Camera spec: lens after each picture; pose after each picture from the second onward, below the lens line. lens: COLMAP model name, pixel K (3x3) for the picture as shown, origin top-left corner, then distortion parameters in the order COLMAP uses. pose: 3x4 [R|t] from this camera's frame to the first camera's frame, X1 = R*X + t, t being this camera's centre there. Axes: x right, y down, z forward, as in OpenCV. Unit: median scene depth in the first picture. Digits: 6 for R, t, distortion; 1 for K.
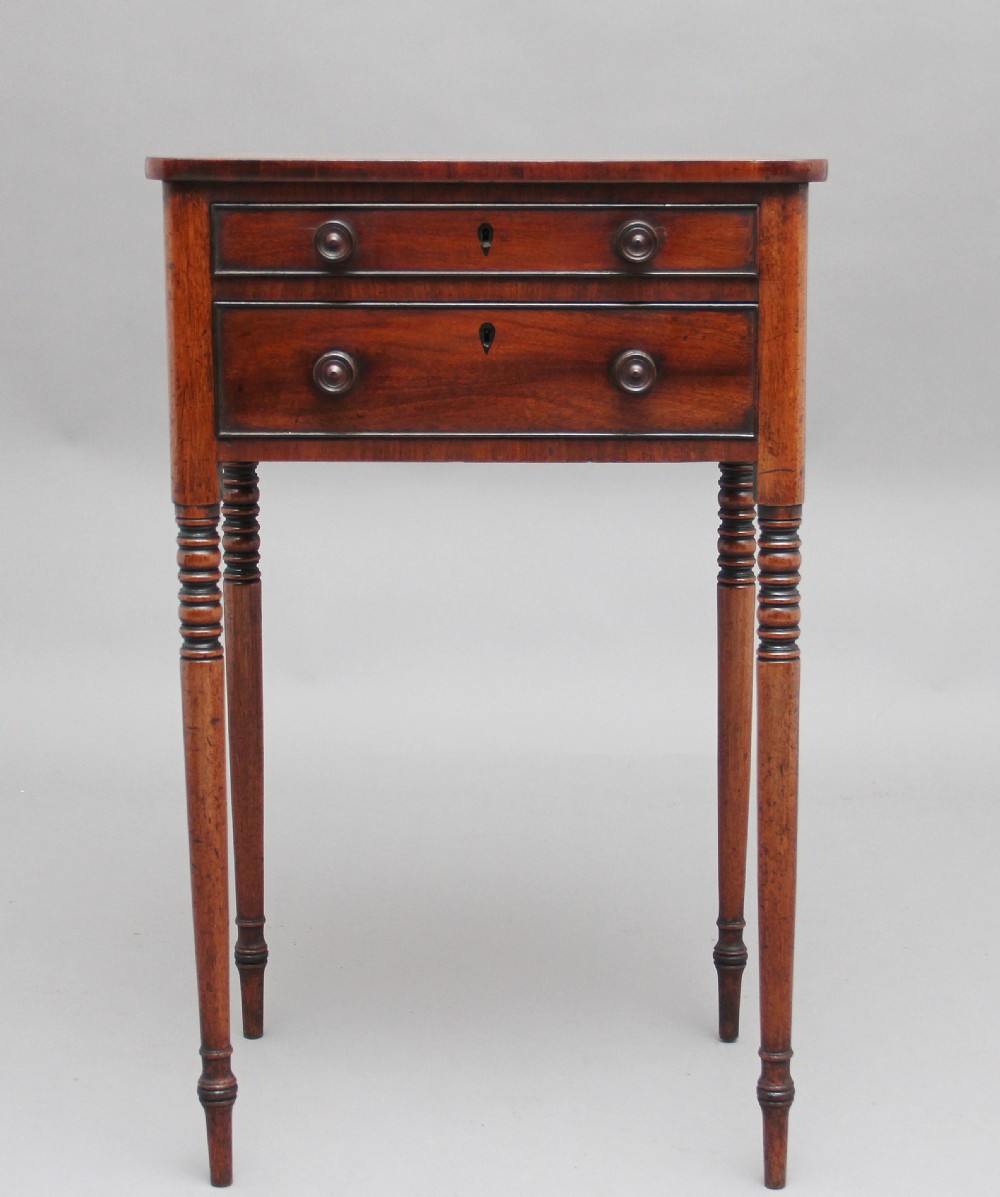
lens RADIAL K [[2277.9, 0, 490.7], [0, 2277.9, 605.1], [0, 0, 1]] dist [0.021241, 0.000000]
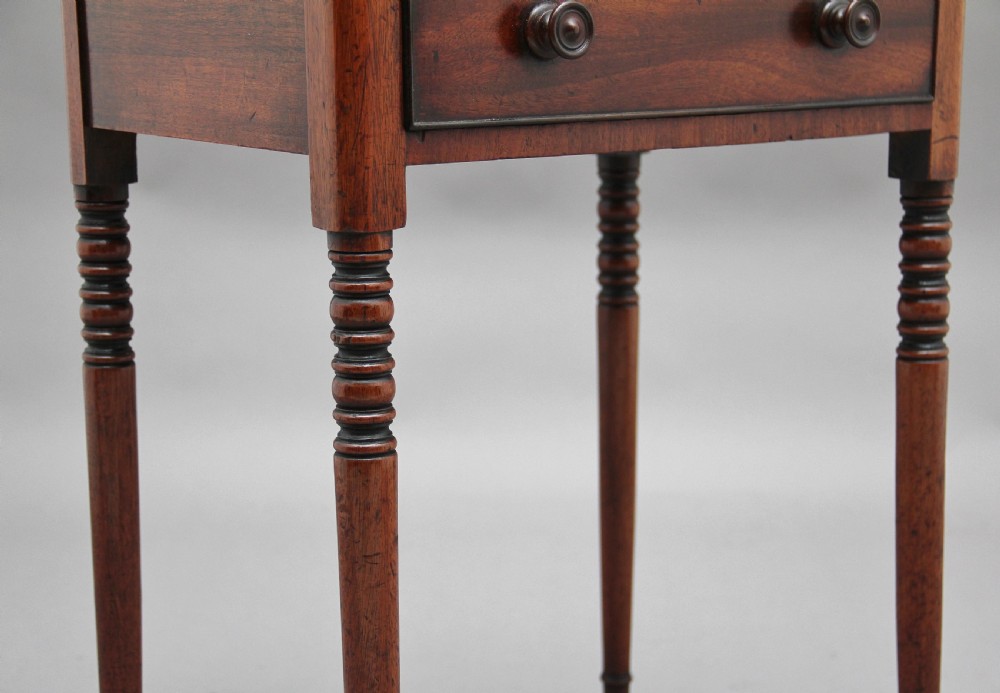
lens RADIAL K [[1840.7, 0, 494.7], [0, 1840.7, 352.5], [0, 0, 1]] dist [0.244169, 0.000000]
pose [[0.804742, -0.111969, 0.582970, -0.438944], [0.119739, 0.992482, 0.025333, -0.017400], [-0.581424, 0.049417, 0.812099, 0.534754]]
